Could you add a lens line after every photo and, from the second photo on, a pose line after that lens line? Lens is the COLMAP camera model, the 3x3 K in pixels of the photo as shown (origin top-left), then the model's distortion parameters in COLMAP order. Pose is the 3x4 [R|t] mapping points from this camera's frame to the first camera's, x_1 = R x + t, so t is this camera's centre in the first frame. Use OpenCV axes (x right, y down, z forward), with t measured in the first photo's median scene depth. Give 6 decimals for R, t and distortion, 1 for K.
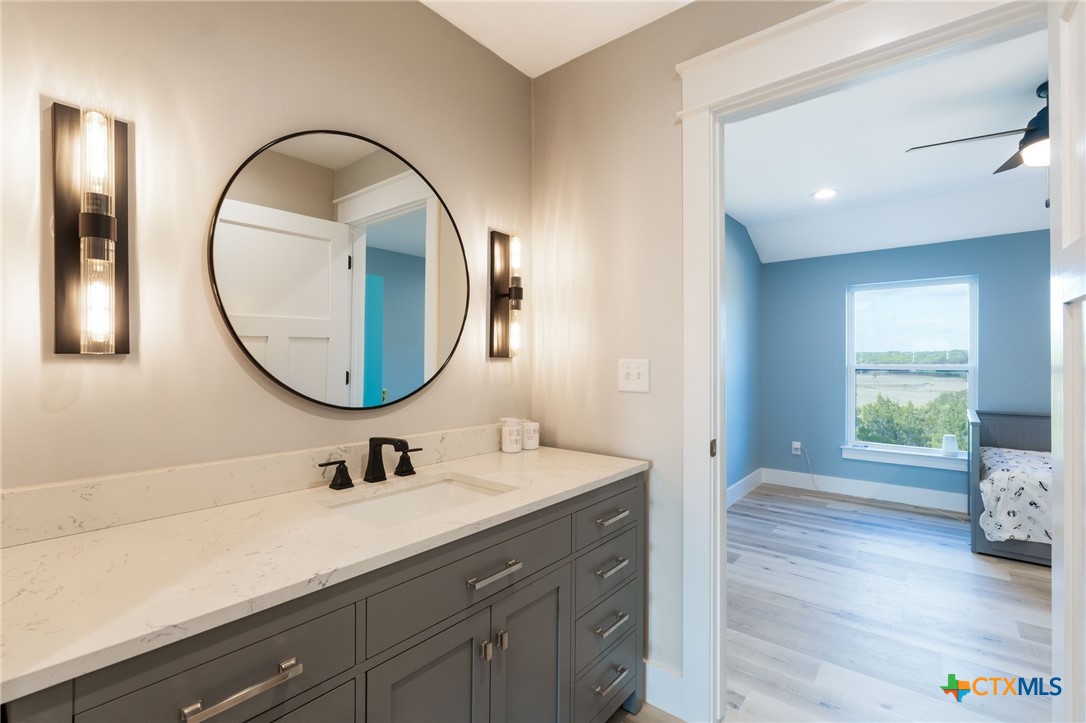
lens RADIAL K [[462.2, 0, 541.7], [0, 462.2, 360.6], [0, 0, 1]] dist [0.005117, 0.000342]
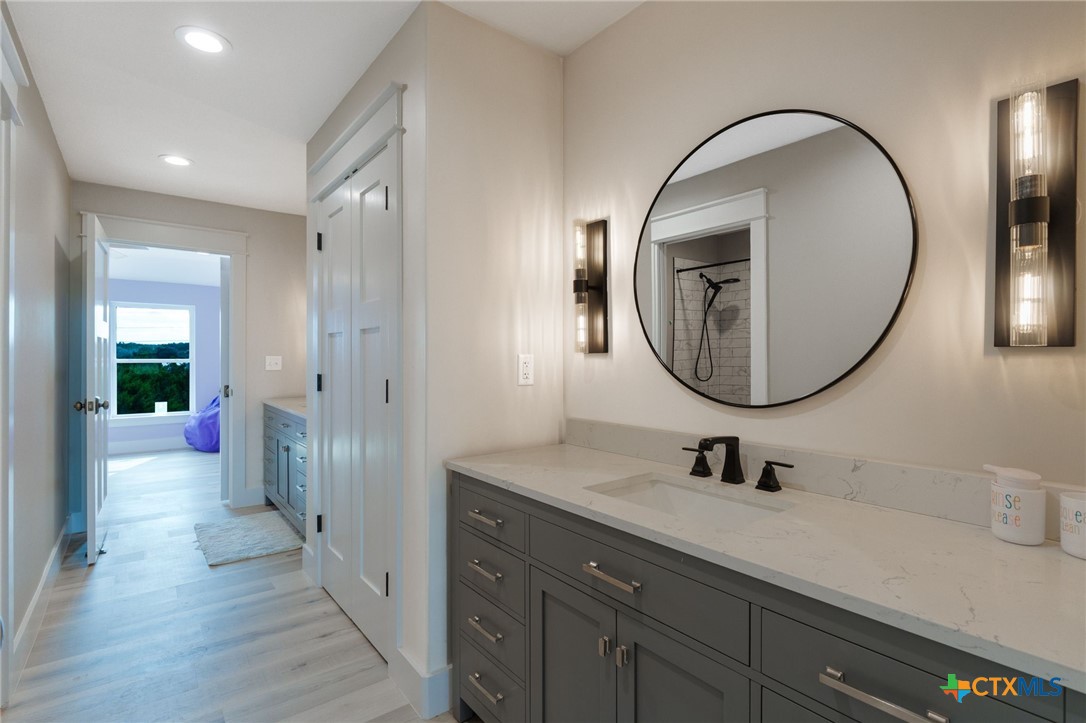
lens RADIAL K [[462.2, 0, 542.0], [0, 462.2, 357.4], [0, 0, 1]] dist [0.005117, 0.000342]
pose [[-0.125307, 0.006382, -0.992098, 0.773217], [0.005025, 0.999971, 0.005798, -0.002448], [0.992105, -0.004258, -0.125335, 0.869651]]
